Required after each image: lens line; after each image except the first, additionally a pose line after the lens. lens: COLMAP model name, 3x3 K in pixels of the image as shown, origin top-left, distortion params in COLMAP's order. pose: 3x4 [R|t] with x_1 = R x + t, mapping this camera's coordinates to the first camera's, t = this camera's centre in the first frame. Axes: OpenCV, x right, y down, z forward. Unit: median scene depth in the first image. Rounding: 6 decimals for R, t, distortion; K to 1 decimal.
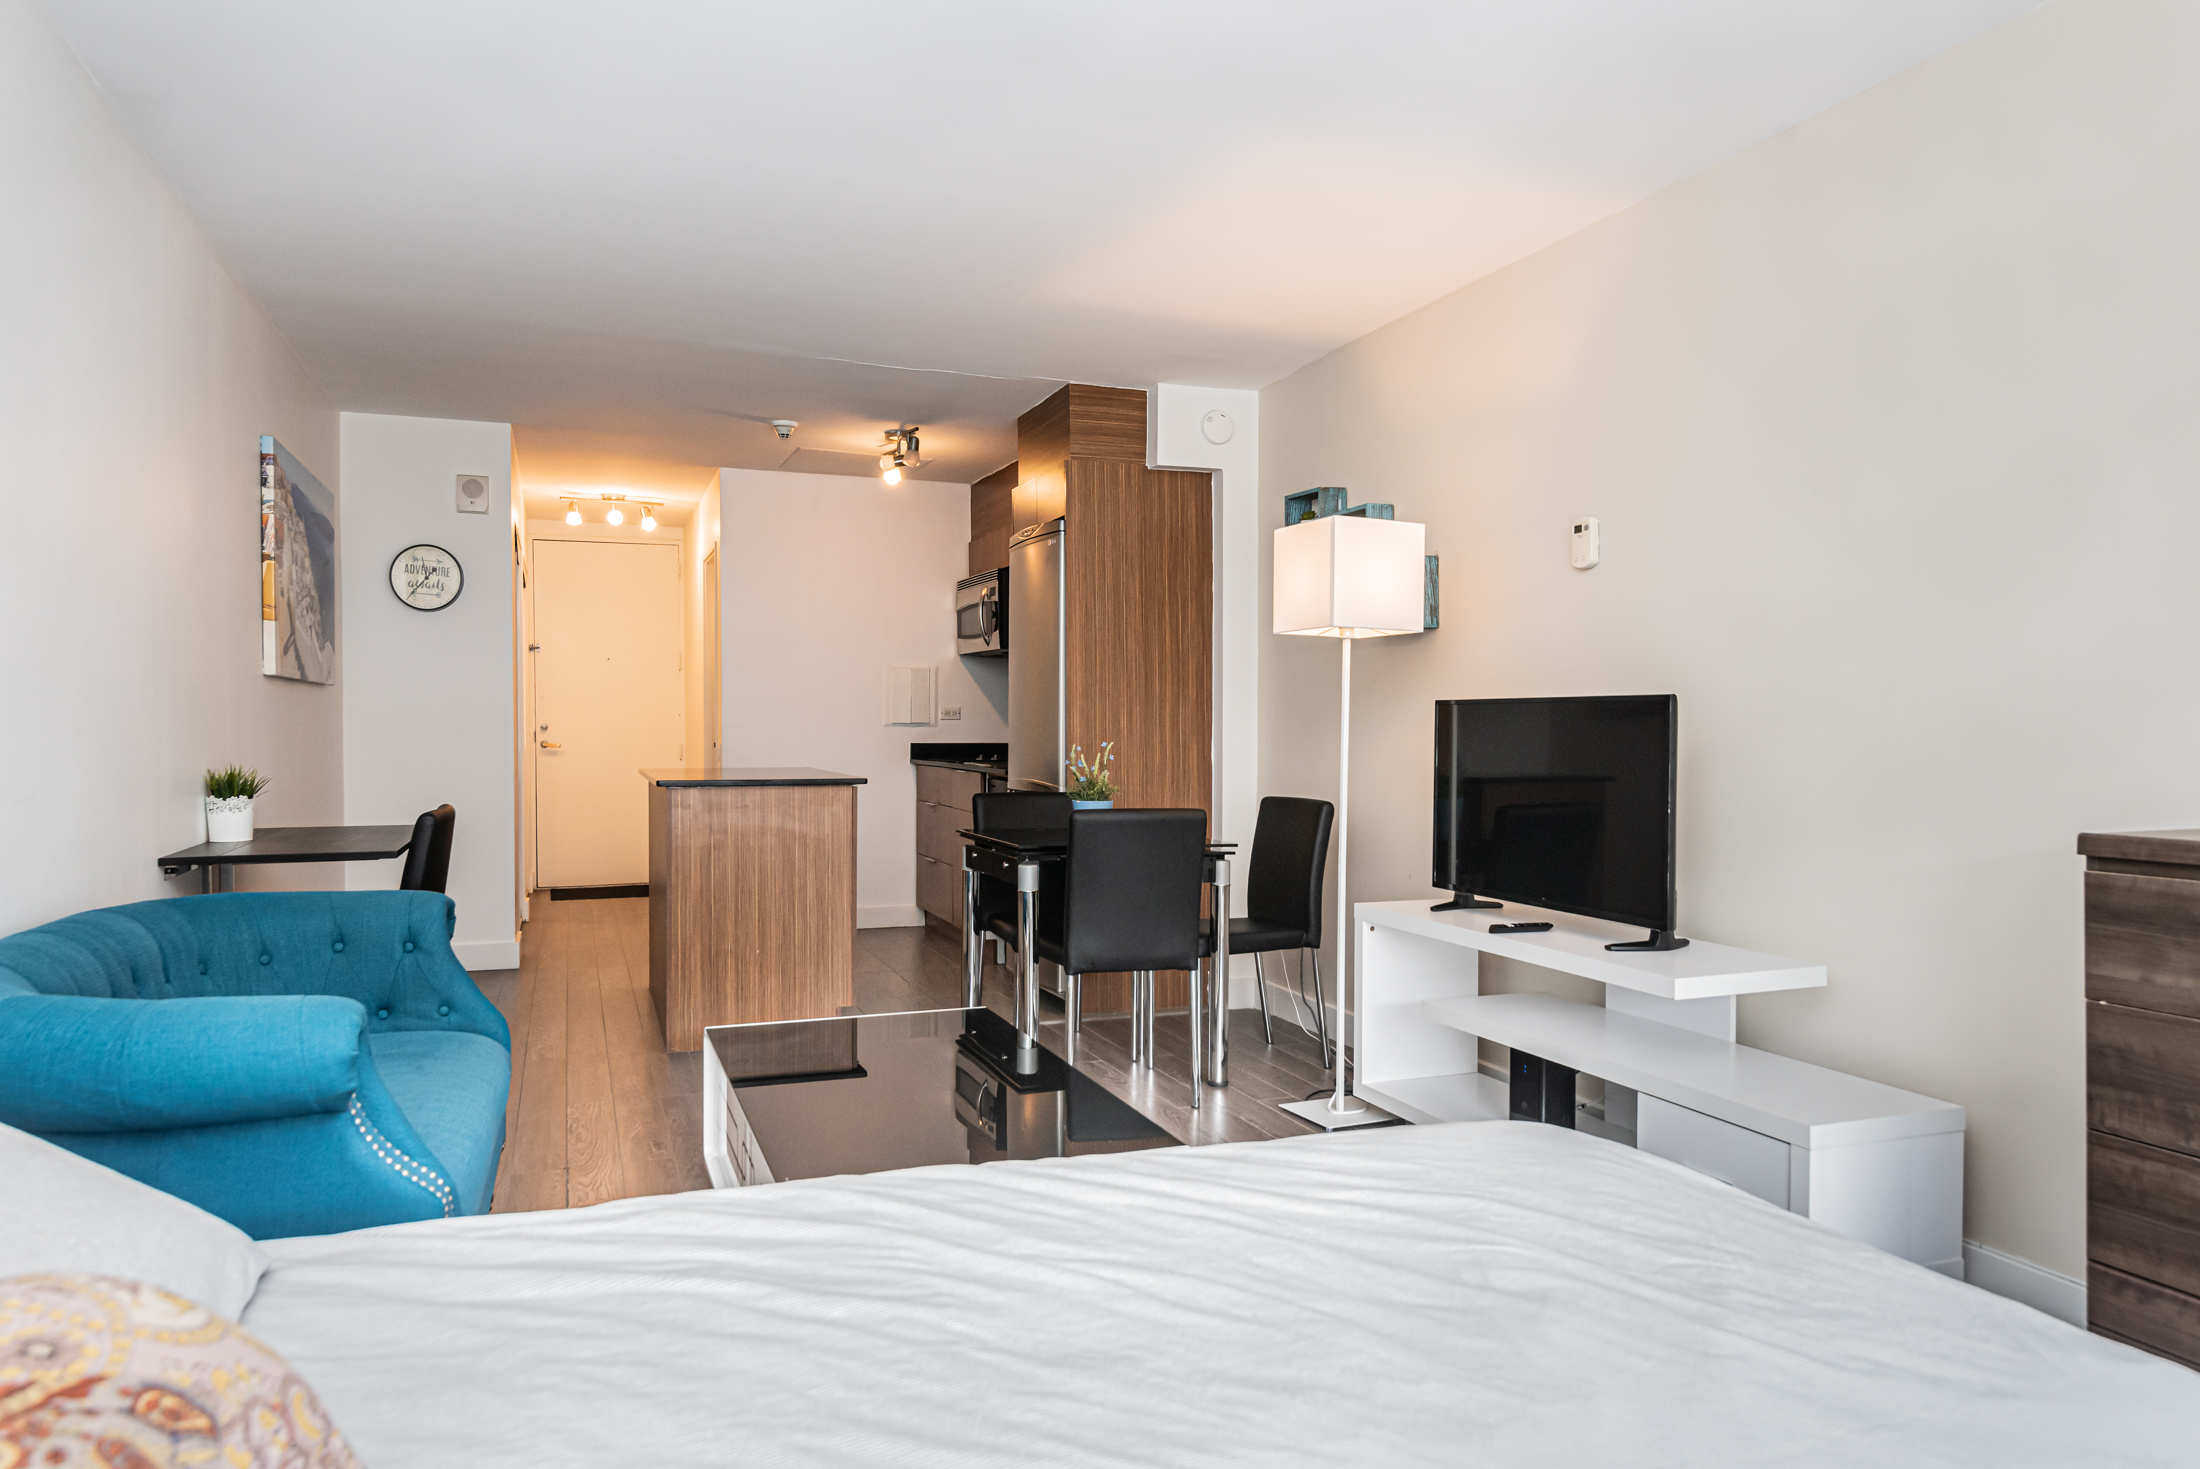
lens RADIAL K [[1397.6, 0, 1100.0], [0, 1397.6, 734.5], [0, 0, 1]] dist [0.005161, 0.000579]
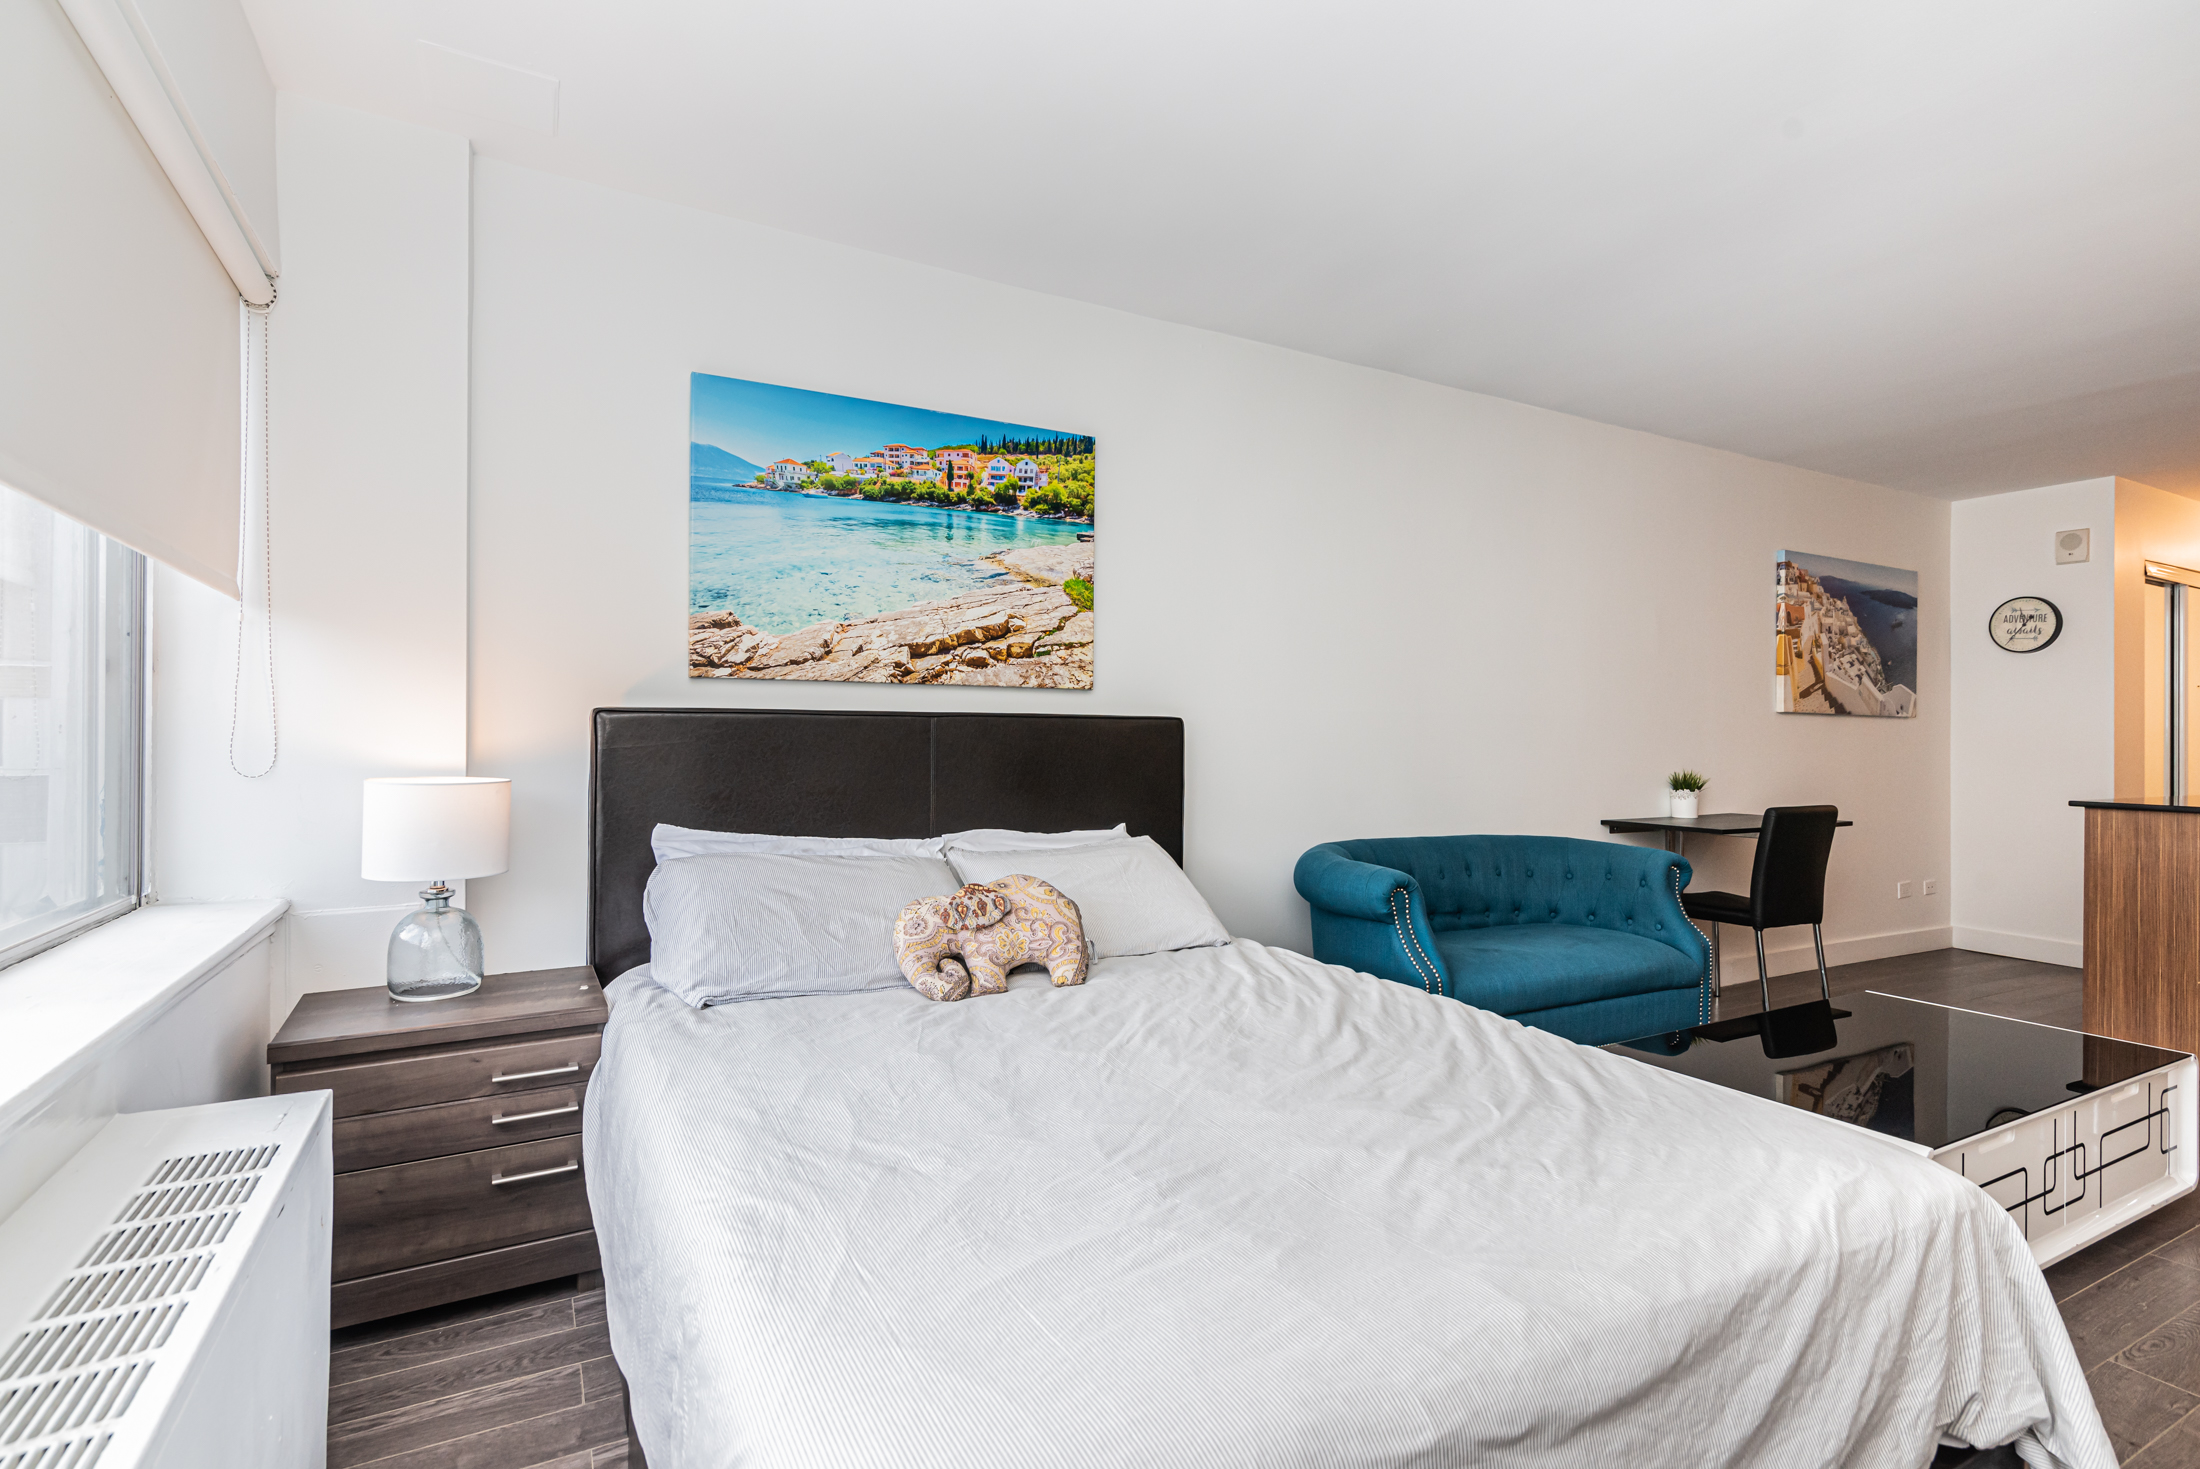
lens RADIAL K [[1058.4, 0, 1100.0], [0, 1058.4, 734.5], [0, 0, 1]] dist [0.008163, -0.001916]
pose [[0.136224, -0.002728, -0.990674, 0.395878], [-0.017582, 0.999832, -0.005171, -0.000879], [0.990522, 0.018122, 0.136153, 0.136419]]
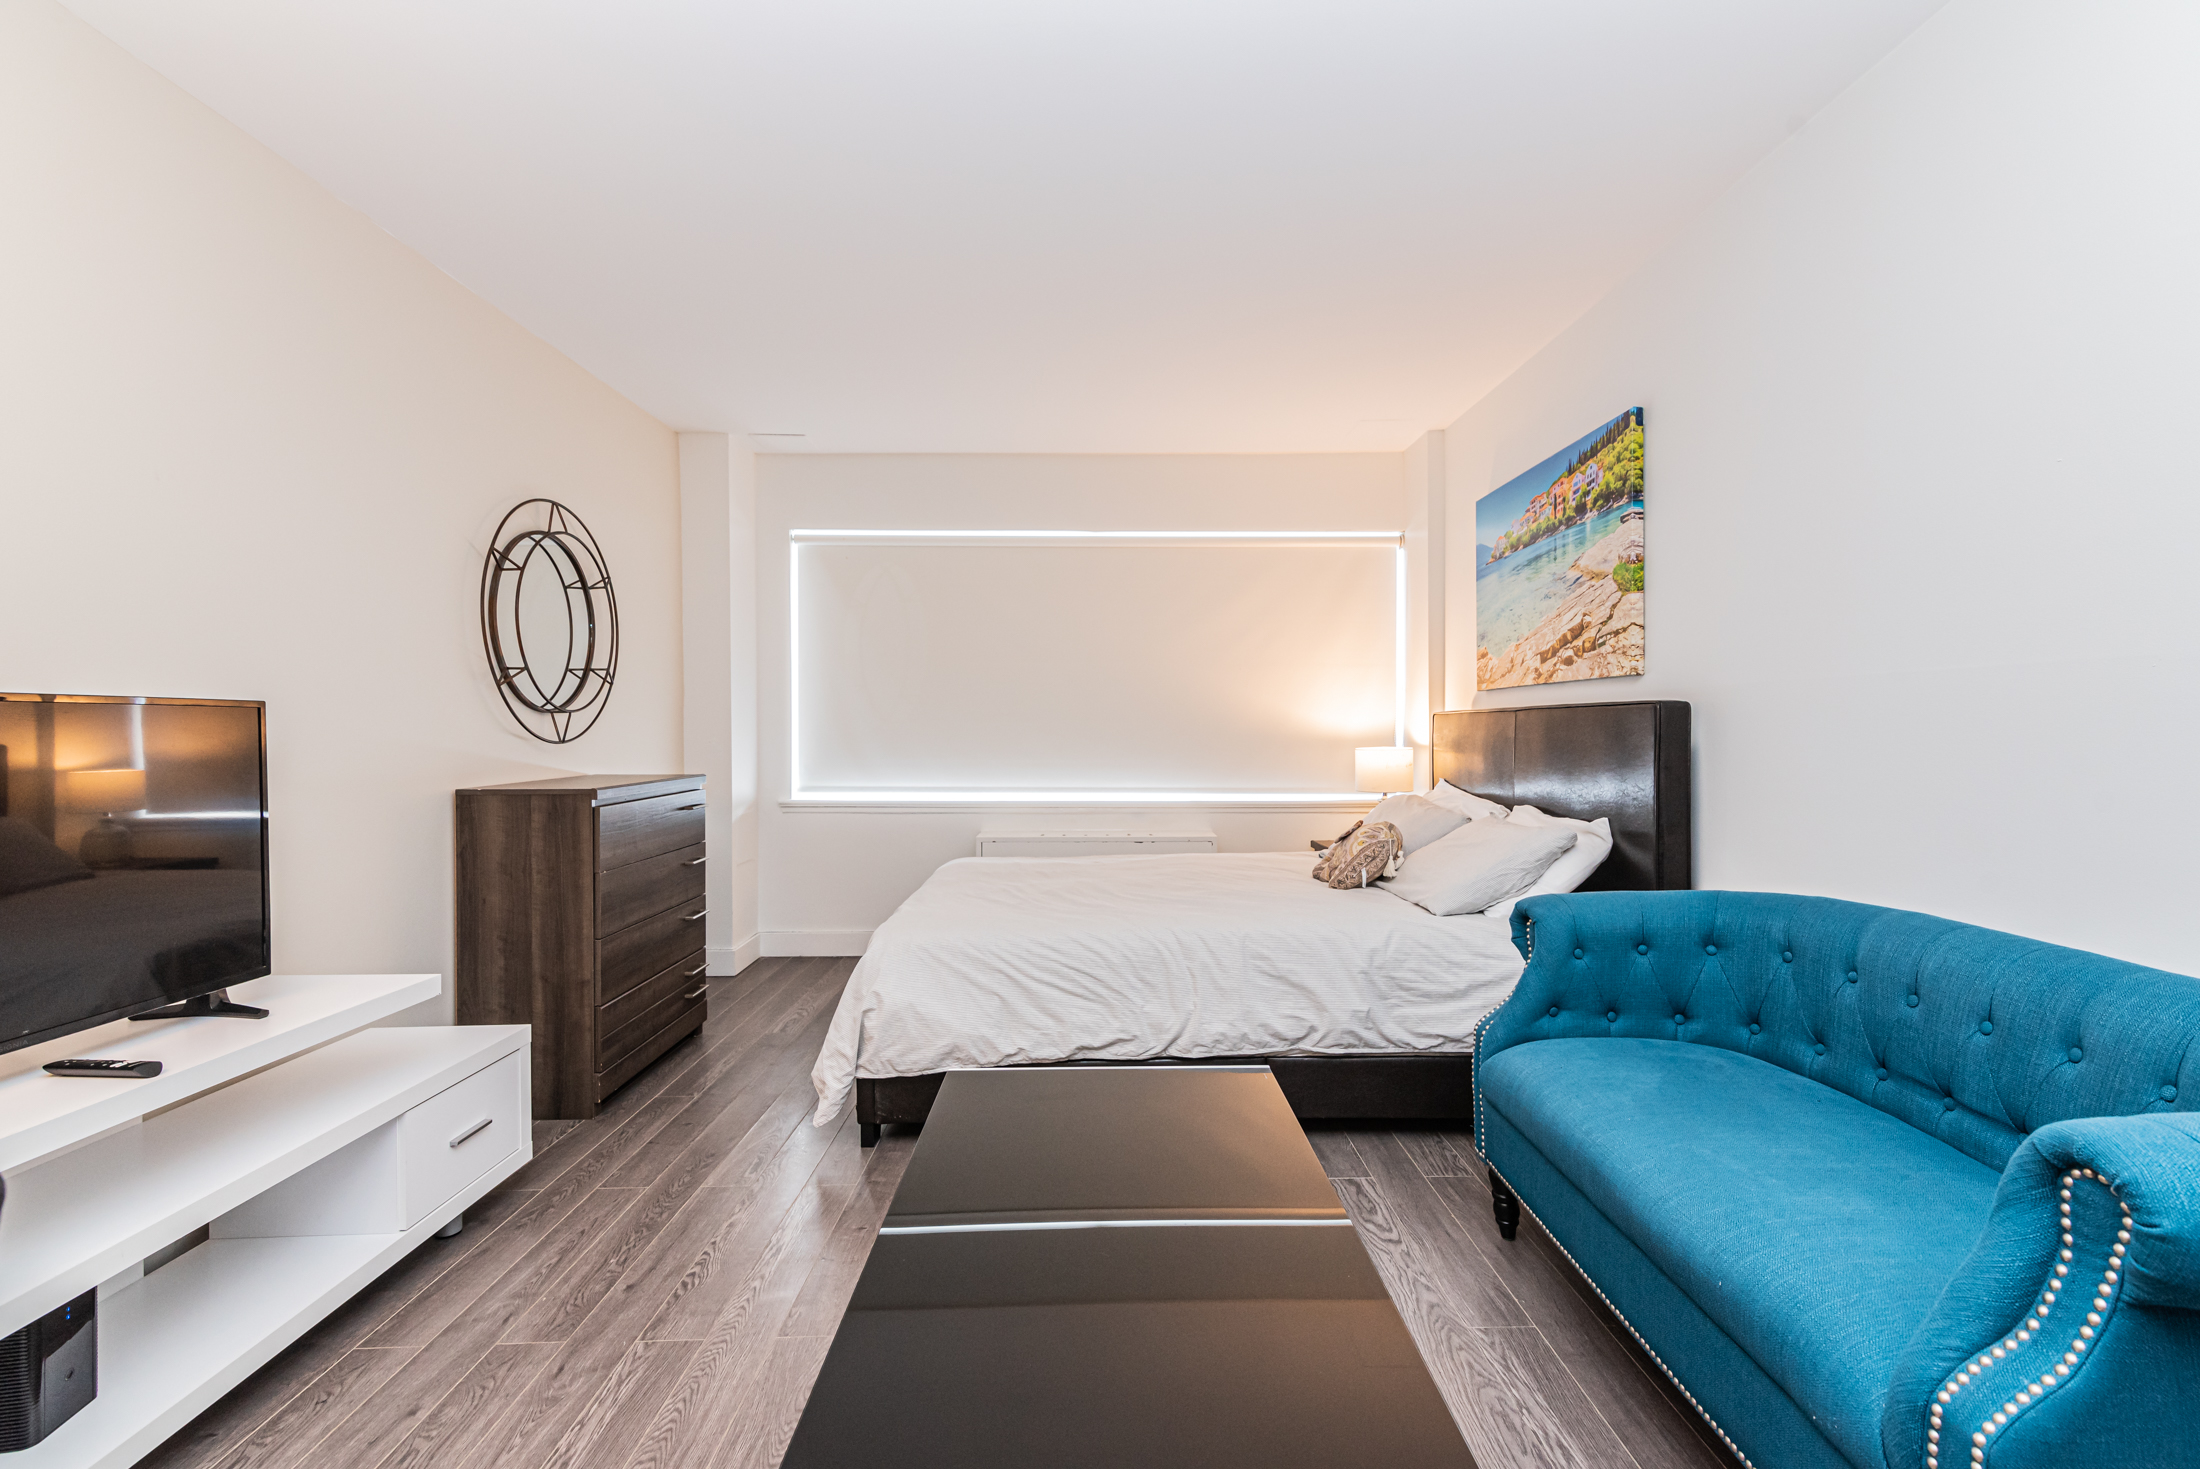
lens RADIAL K [[996.2, 0, 1141.6], [0, 996.2, 730.5], [0, 0, 1]] dist [0.012256, -0.000608]
pose [[-0.938307, 0.001623, 0.345799, -0.220380], [0.006651, 0.999889, 0.013354, -0.009440], [-0.345738, 0.014830, -0.938214, 0.912899]]
